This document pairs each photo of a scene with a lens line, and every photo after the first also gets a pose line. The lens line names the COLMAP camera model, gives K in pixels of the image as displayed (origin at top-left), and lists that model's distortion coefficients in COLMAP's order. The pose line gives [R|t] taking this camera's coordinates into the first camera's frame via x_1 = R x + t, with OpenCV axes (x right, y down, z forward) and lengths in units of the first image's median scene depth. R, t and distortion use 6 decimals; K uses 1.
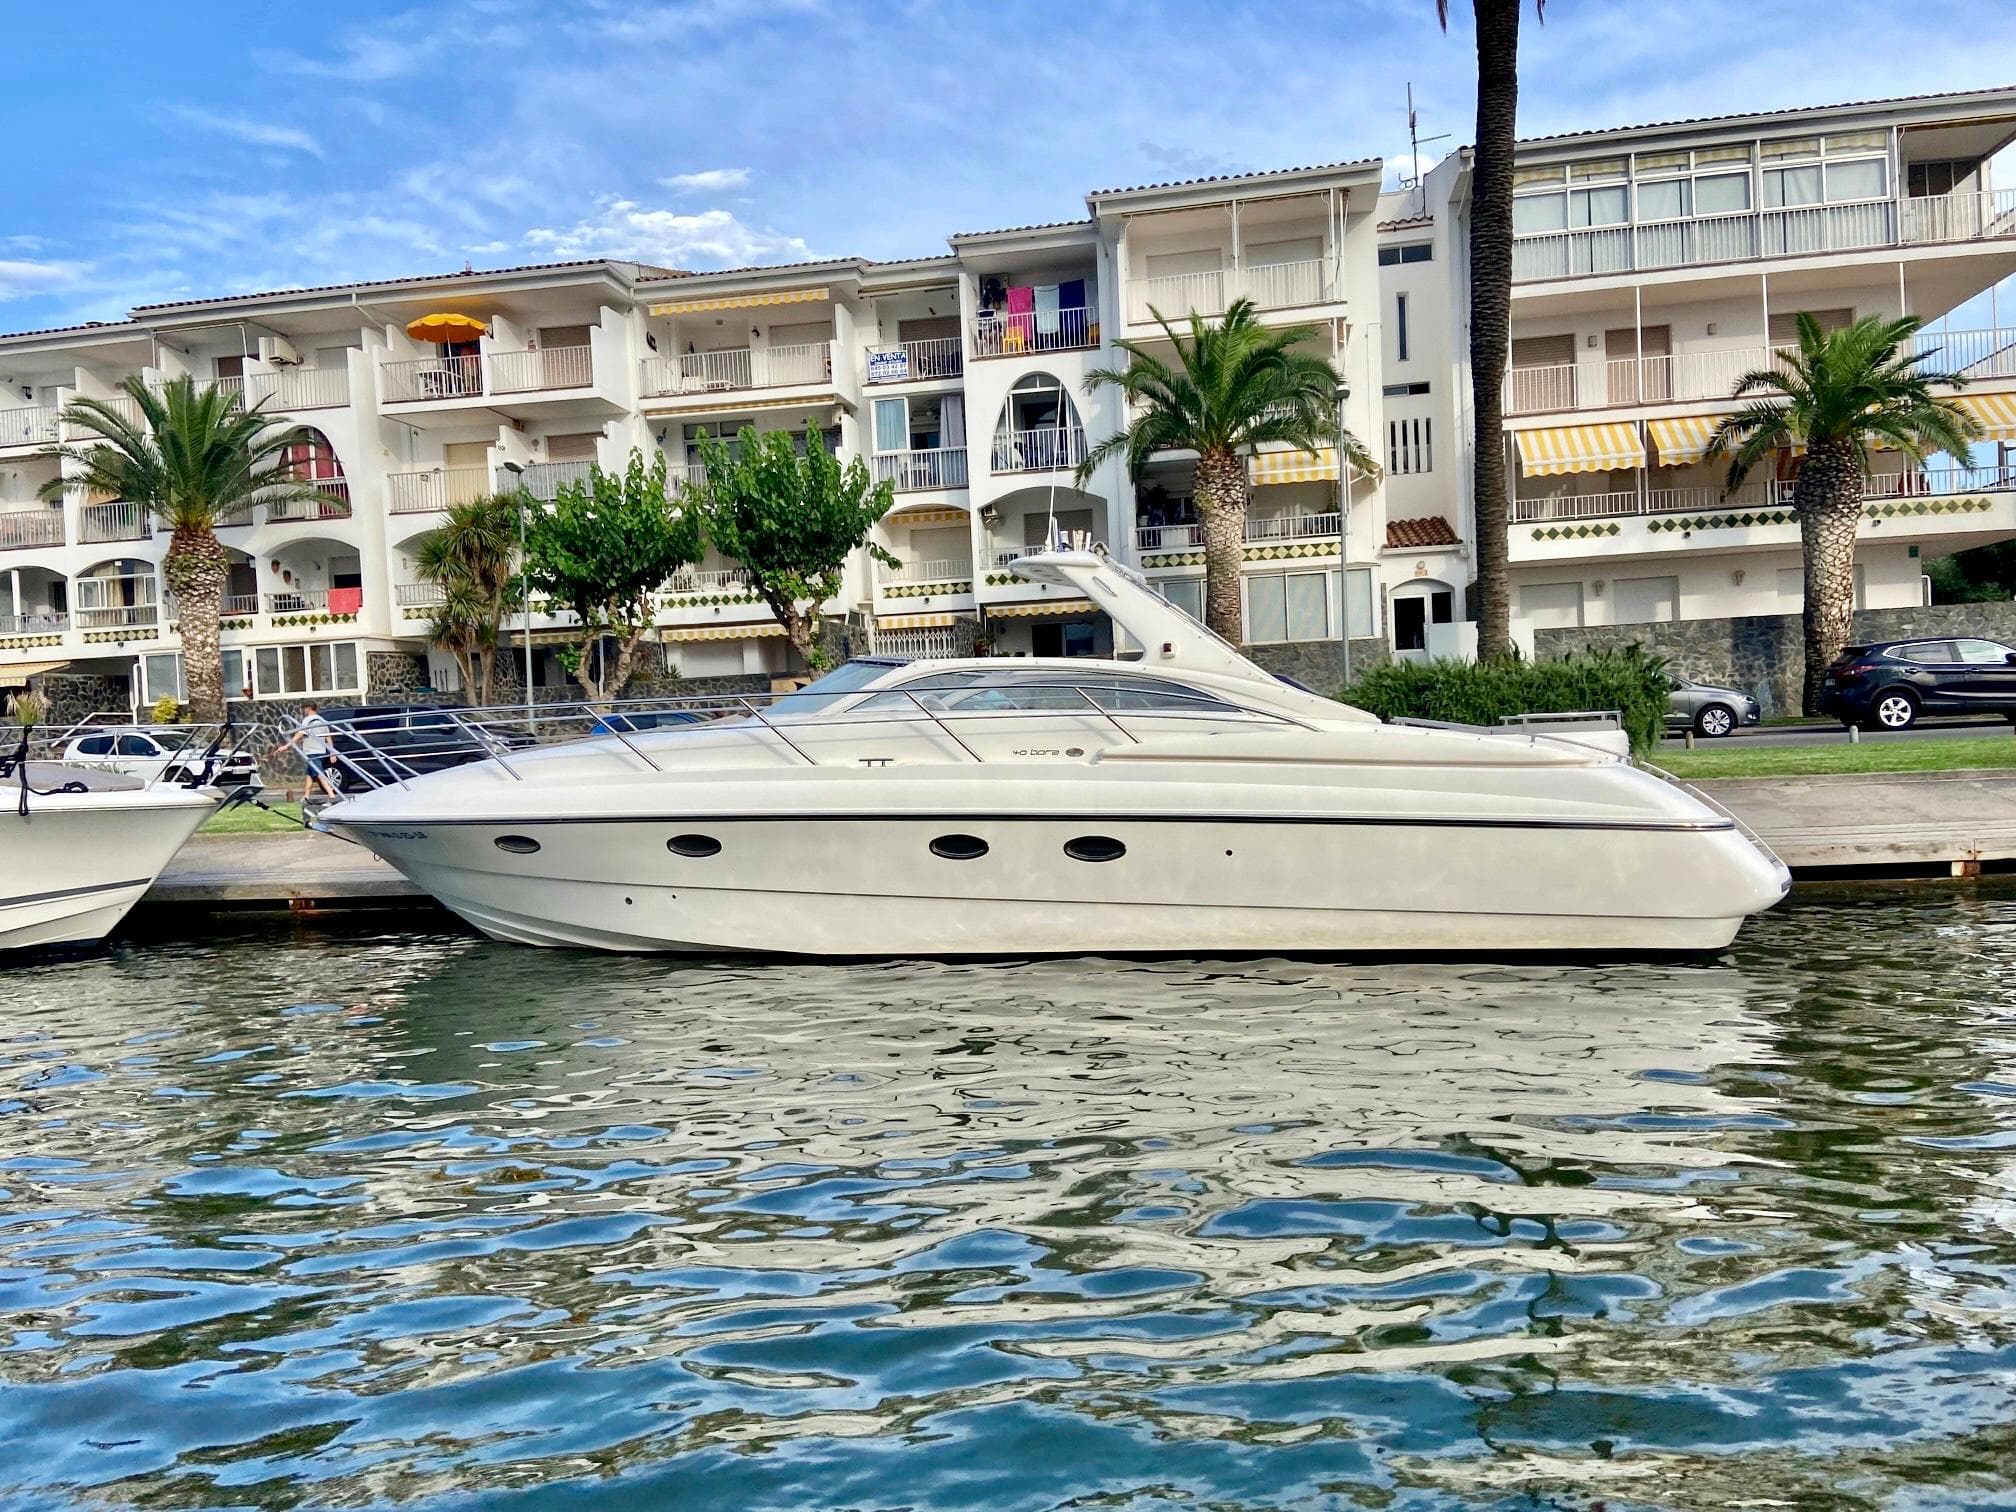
lens RADIAL K [[1474.7, 0, 1008.0], [0, 1474.7, 756.0], [0, 0, 1]] dist [0.141674, -0.161904]
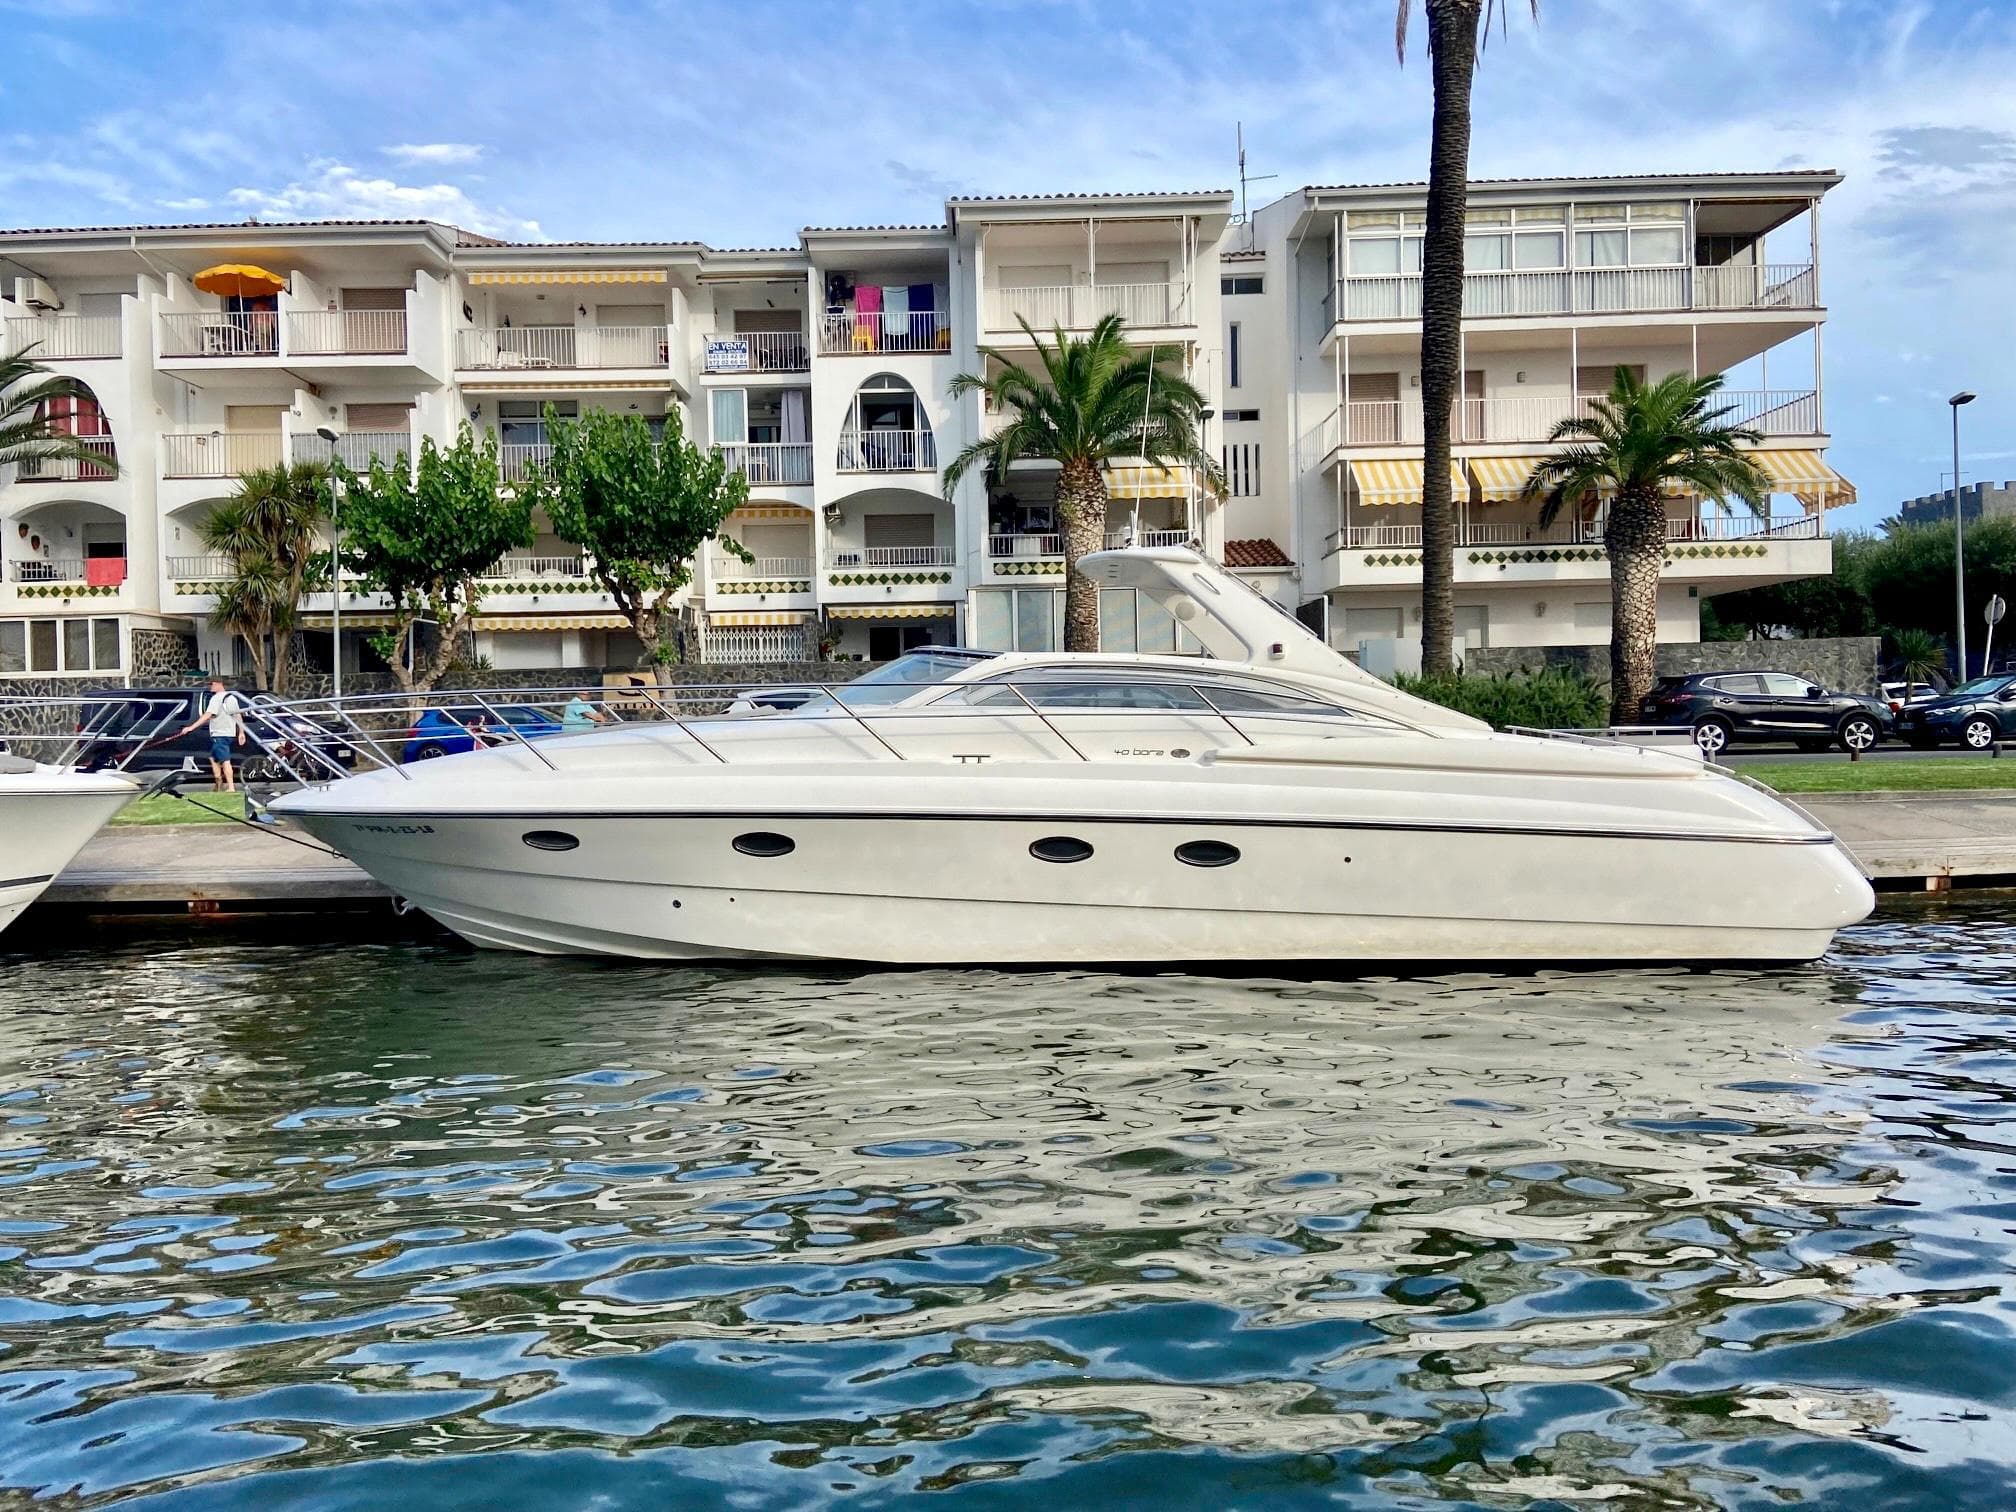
lens RADIAL K [[1472.8, 0, 999.1], [0, 1472.8, 732.5], [0, 0, 1]] dist [0.148043, -0.169116]
pose [[0.985728, 0.026200, 0.166296, -0.066451], [-0.022576, 0.999465, -0.023644, 0.002706], [-0.166827, 0.019552, 0.985792, 0.018917]]
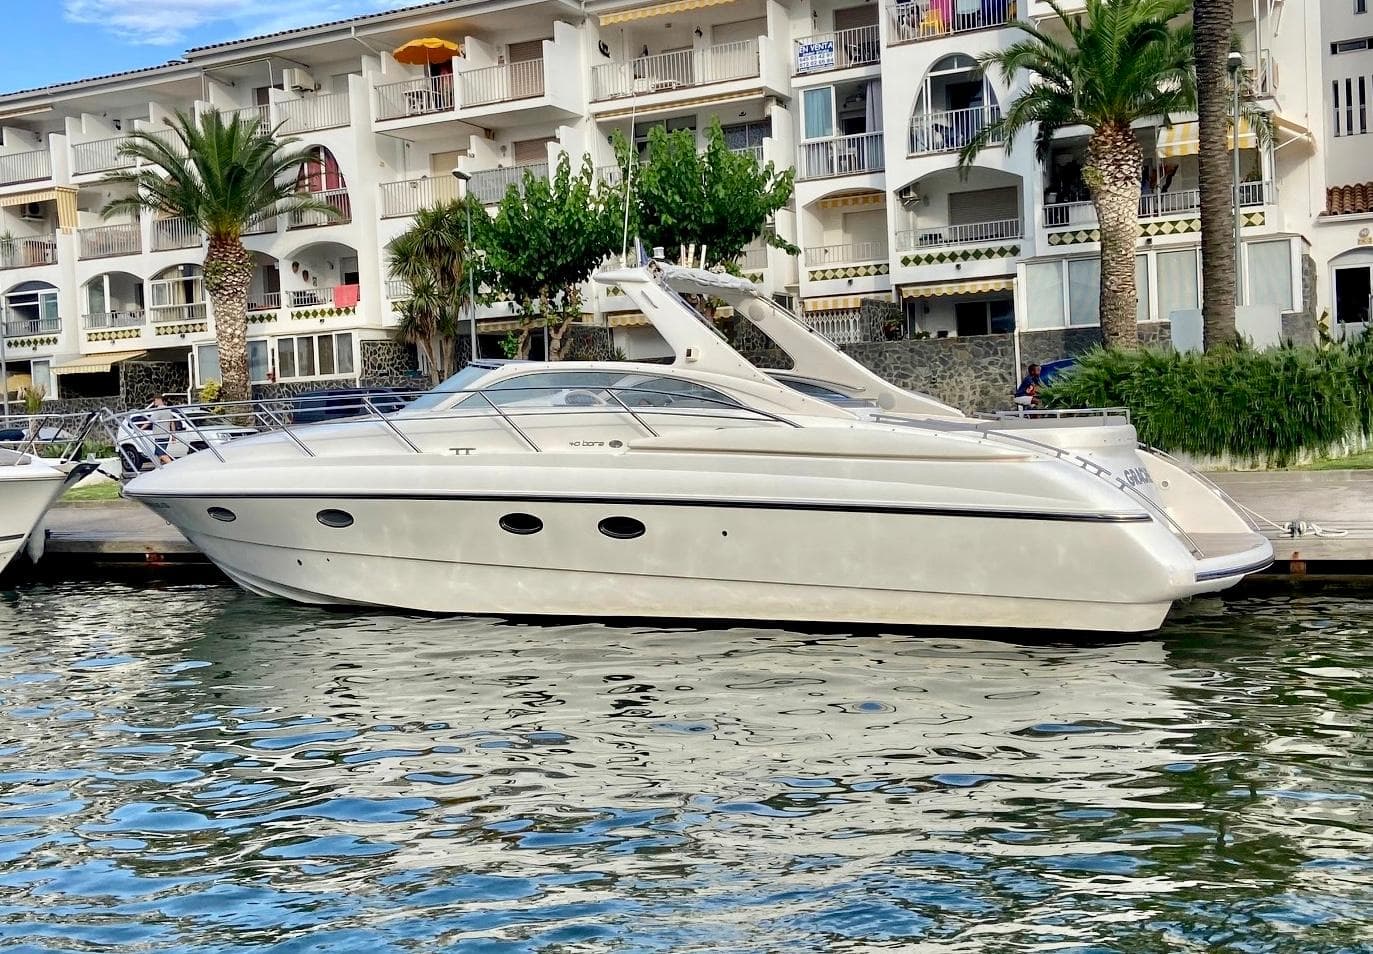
lens RADIAL K [[1477.3, 0, 681.2], [0, 1477.3, 443.4], [0, 0, 1]] dist [0.124365, -0.134003]
pose [[0.964340, 0.006552, -0.264586, 0.114213], [-0.003731, 0.999931, 0.011164, -0.004537], [0.264641, -0.009779, 0.964298, -0.028506]]
